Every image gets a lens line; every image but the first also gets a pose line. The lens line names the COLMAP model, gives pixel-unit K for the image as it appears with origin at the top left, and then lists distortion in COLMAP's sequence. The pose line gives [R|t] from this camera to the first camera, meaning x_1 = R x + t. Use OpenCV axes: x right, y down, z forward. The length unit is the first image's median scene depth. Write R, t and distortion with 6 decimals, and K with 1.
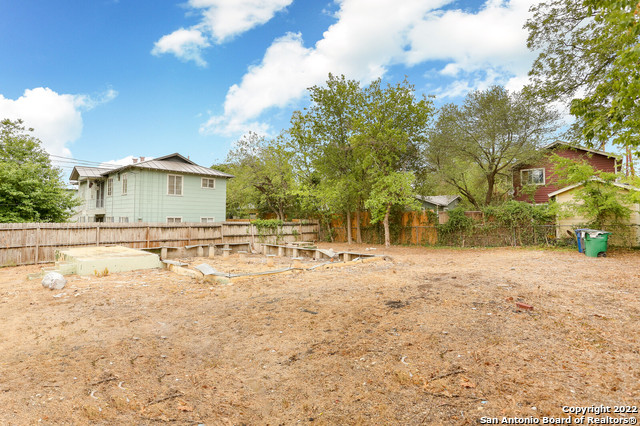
lens RADIAL K [[318.5, 0, 319.6], [0, 318.5, 211.1], [0, 0, 1]] dist [0.000923, 0.000148]
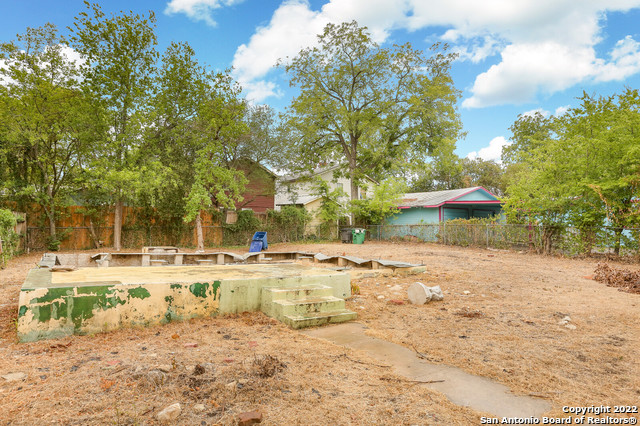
lens RADIAL K [[401.3, 0, 321.4], [0, 401.3, 213.3], [0, 0, 1]] dist [-0.007066, -0.002244]
pose [[0.212457, 0.039852, 0.976358, -0.788021], [-0.047491, 0.998408, -0.030418, 0.031519], [-0.976016, -0.039906, 0.214011, 0.443509]]
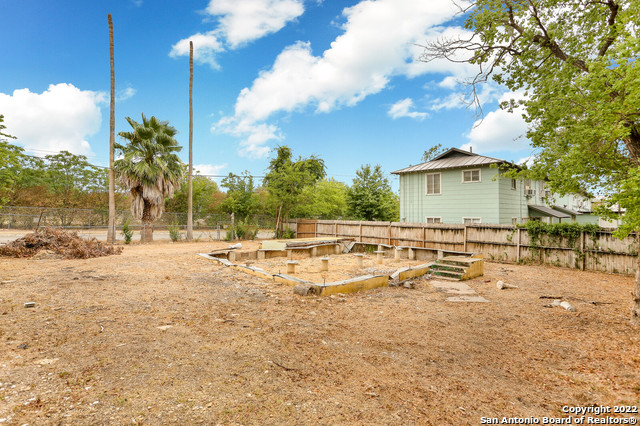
lens RADIAL K [[318.5, 0, 320.0], [0, 318.5, 210.0], [0, 0, 1]] dist [0.000923, 0.000148]
pose [[-0.038617, -0.032915, -0.998712, 0.508024], [0.002170, 0.999452, -0.033023, 0.027118], [0.999252, -0.003442, -0.038525, 0.697491]]
